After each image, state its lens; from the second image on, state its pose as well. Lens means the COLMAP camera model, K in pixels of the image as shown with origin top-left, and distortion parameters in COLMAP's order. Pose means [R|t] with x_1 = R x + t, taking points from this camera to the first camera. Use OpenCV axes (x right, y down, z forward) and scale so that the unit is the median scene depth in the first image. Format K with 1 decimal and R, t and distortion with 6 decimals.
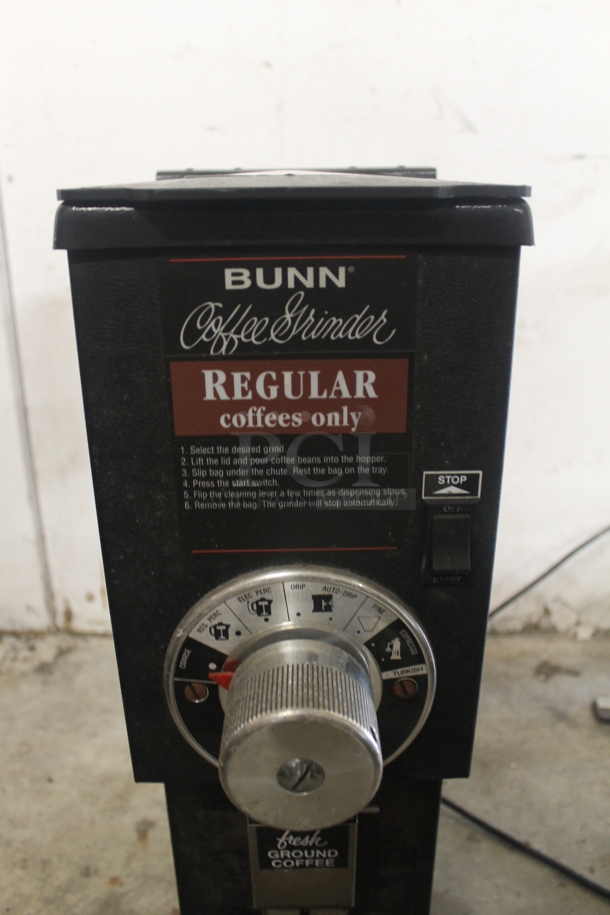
lens RADIAL K [[763.6, 0, 305.0], [0, 763.6, 457.5], [0, 0, 1]] dist [-0.172360, 0.139096]
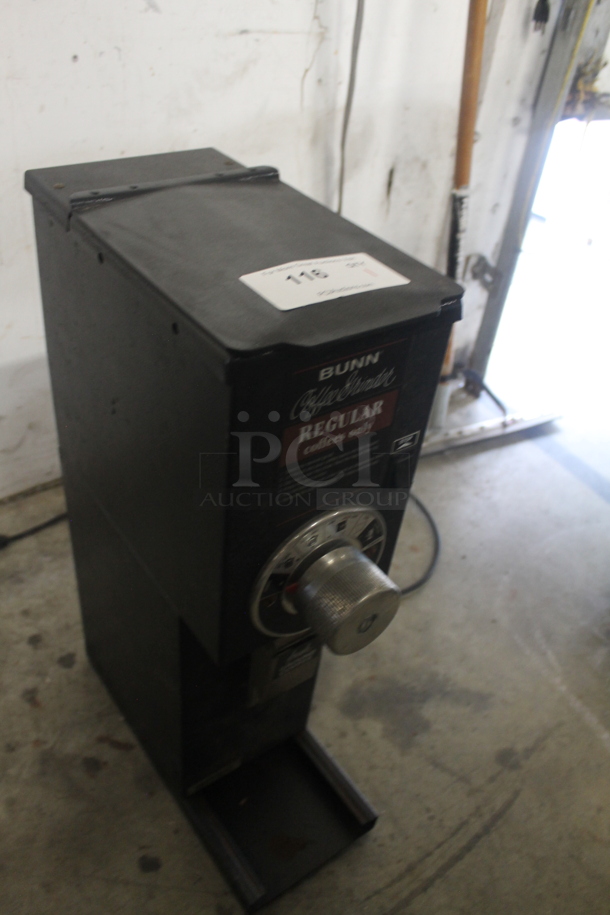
lens RADIAL K [[769.4, 0, 306.4], [0, 769.4, 463.4], [0, 0, 1]] dist [-0.176008, 0.148204]
pose [[0.805521, -0.300622, 0.510649, -0.740342], [0.107073, 0.921414, 0.373540, -0.494205], [-0.582814, -0.246217, 0.774406, -0.195773]]
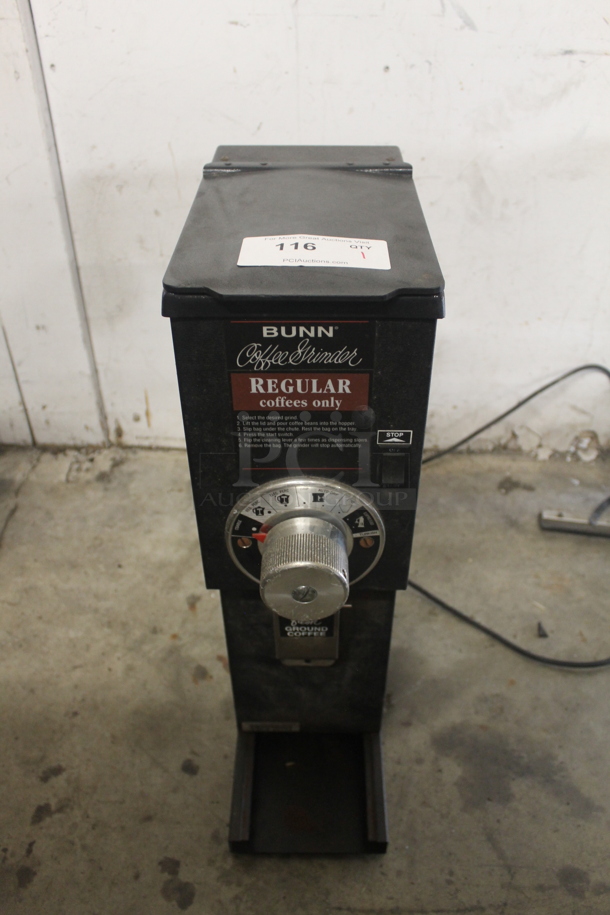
lens RADIAL K [[769.4, 0, 306.4], [0, 769.4, 463.4], [0, 0, 1]] dist [-0.176008, 0.148204]
pose [[0.999780, 0.015616, -0.014004, 0.016342], [-0.010592, 0.952112, 0.305565, -0.358817], [0.018105, -0.305349, 0.952068, -0.553235]]
